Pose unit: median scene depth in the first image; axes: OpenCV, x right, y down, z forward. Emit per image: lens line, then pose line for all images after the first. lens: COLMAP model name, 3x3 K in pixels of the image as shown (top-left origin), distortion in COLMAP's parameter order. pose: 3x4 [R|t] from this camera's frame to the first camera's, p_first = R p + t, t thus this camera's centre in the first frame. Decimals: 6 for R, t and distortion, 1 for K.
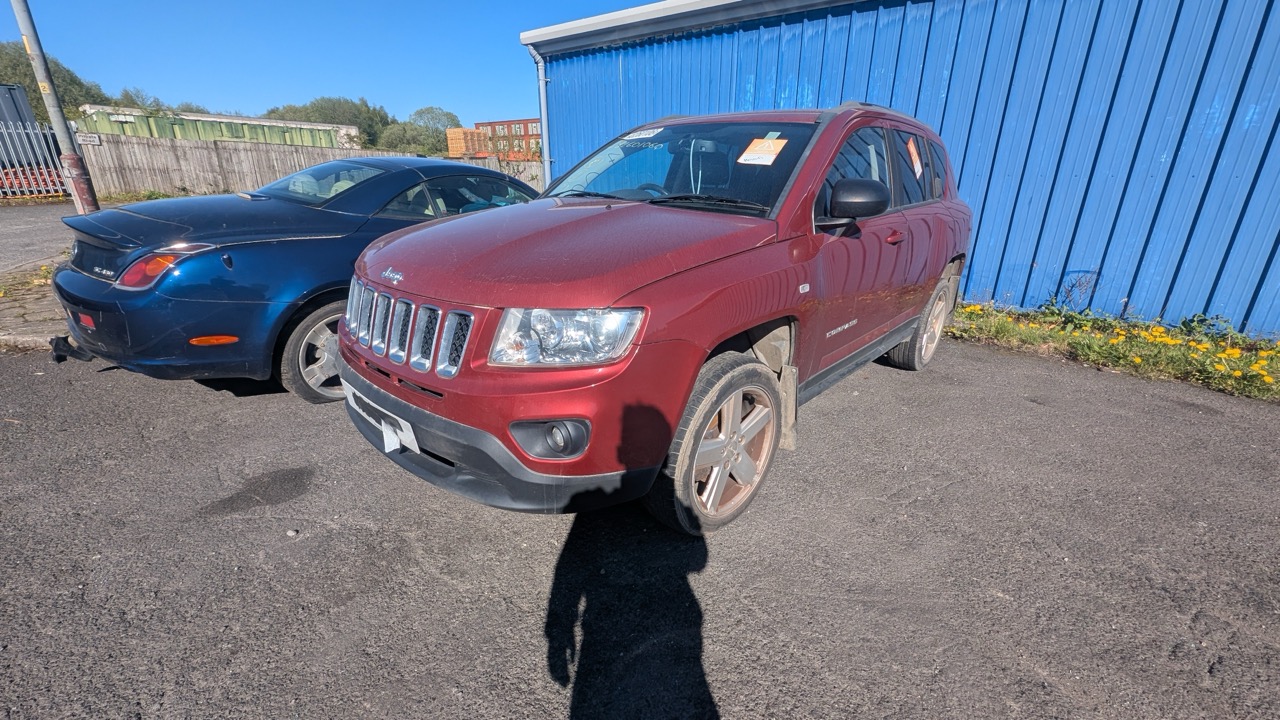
lens RADIAL K [[538.9, 0, 640.0], [0, 538.9, 360.0], [0, 0, 1]] dist [-0.000705, -0.000070]
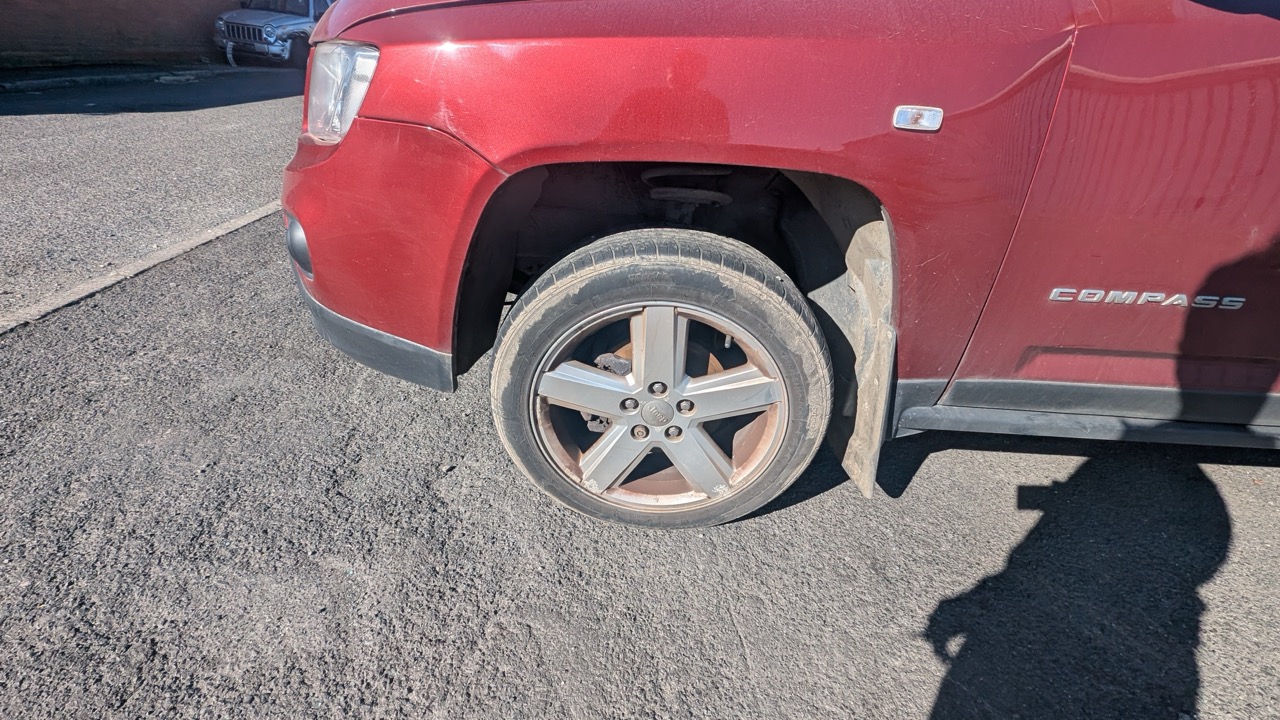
lens RADIAL K [[538.9, 0, 640.0], [0, 538.9, 360.0], [0, 0, 1]] dist [-0.000705, -0.000070]
pose [[0.658409, 0.392916, -0.641961, 0.464243], [-0.283291, 0.919571, 0.272279, -0.024749], [0.697312, 0.002591, 0.716763, 0.565247]]
